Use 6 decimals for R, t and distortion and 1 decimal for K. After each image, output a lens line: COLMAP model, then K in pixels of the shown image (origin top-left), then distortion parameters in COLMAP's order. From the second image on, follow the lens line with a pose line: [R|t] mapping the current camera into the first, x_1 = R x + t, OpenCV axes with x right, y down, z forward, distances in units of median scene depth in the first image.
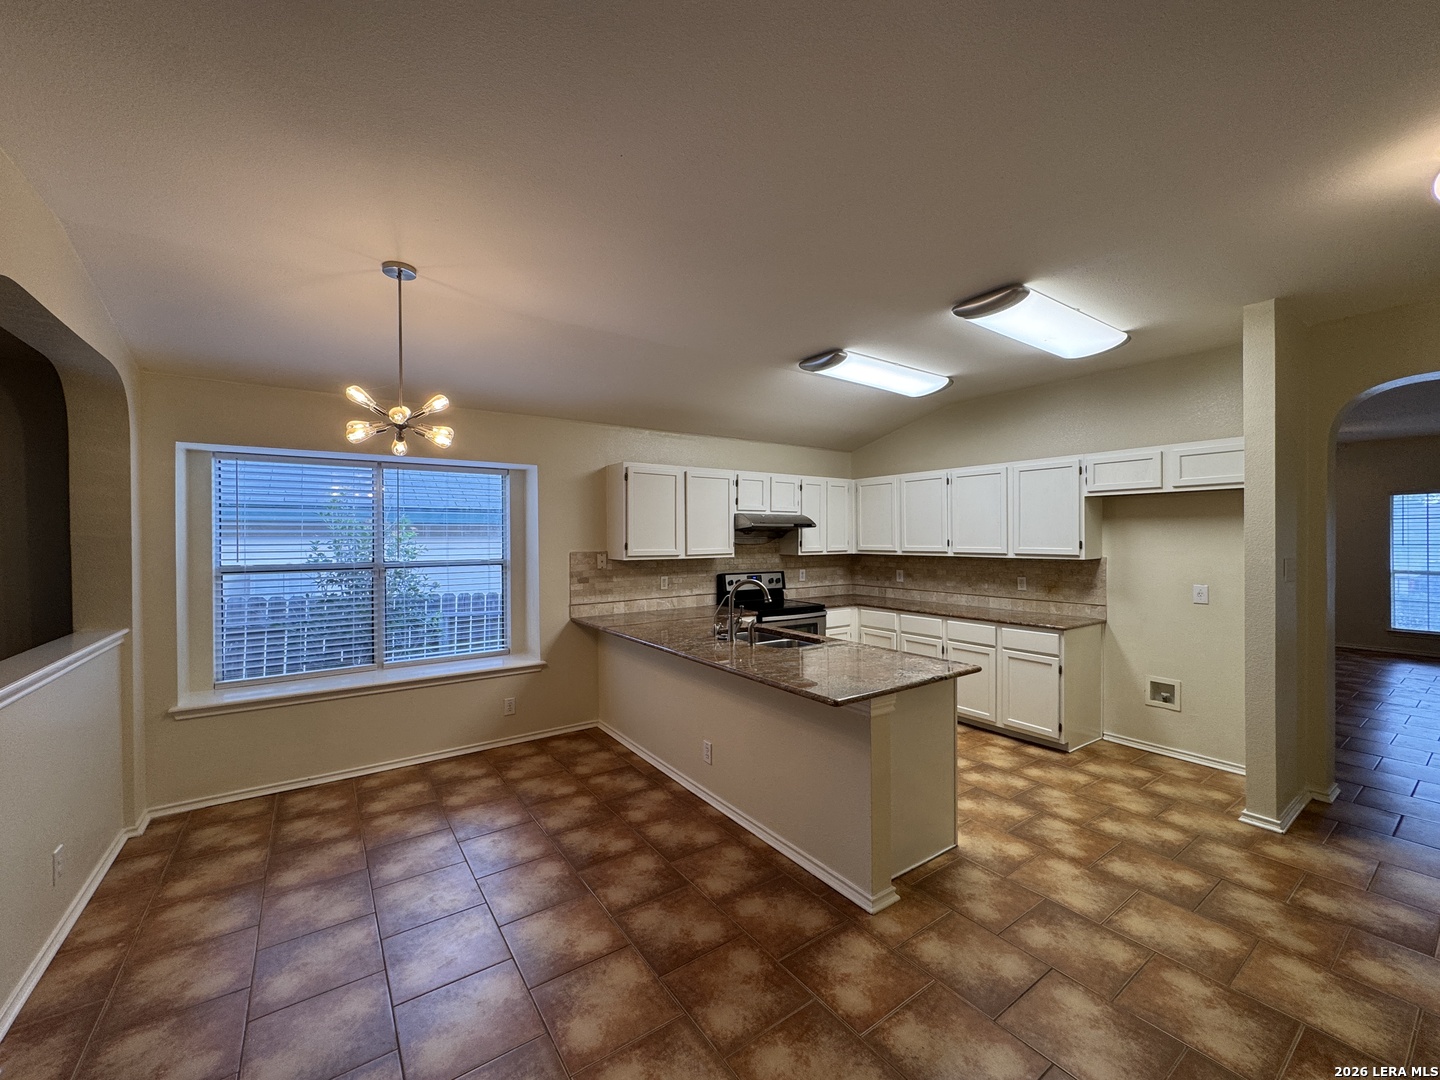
lens RADIAL K [[579.7, 0, 722.7], [0, 579.7, 539.4], [0, 0, 1]] dist [-0.001695, 0.000341]
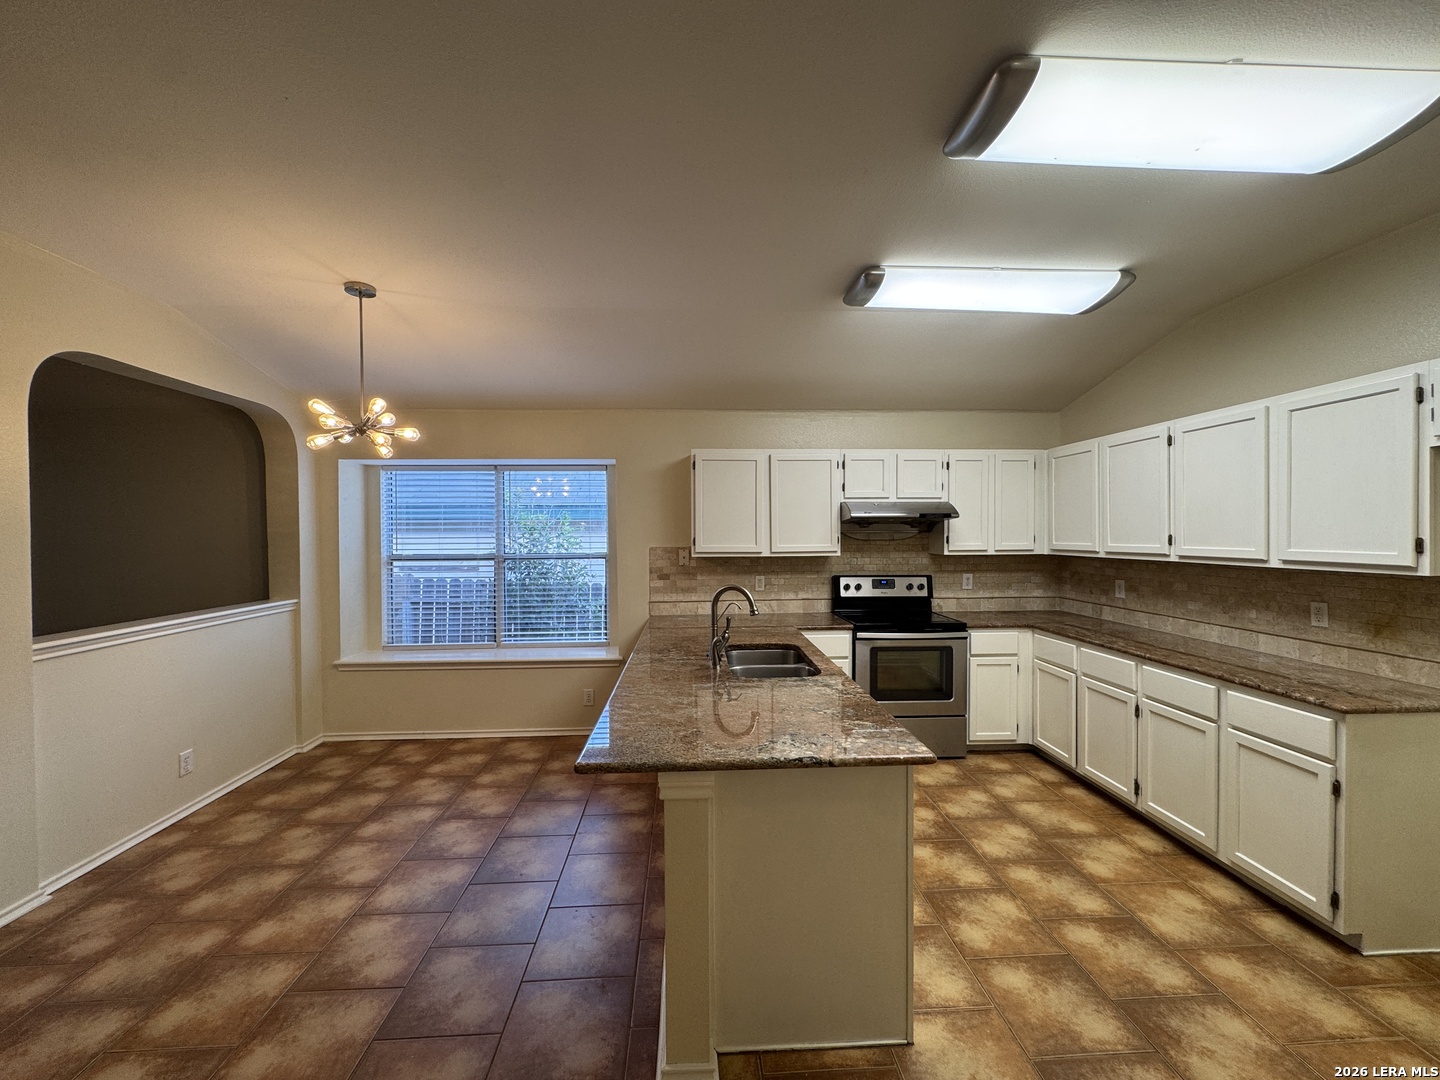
lens RADIAL K [[579.7, 0, 720.7], [0, 579.7, 539.6], [0, 0, 1]] dist [-0.001695, 0.000341]
pose [[0.846565, 0.006170, -0.532249, 0.358494], [-0.000820, 0.999947, 0.010287, -0.000460], [0.532285, -0.008272, 0.846525, 0.252563]]
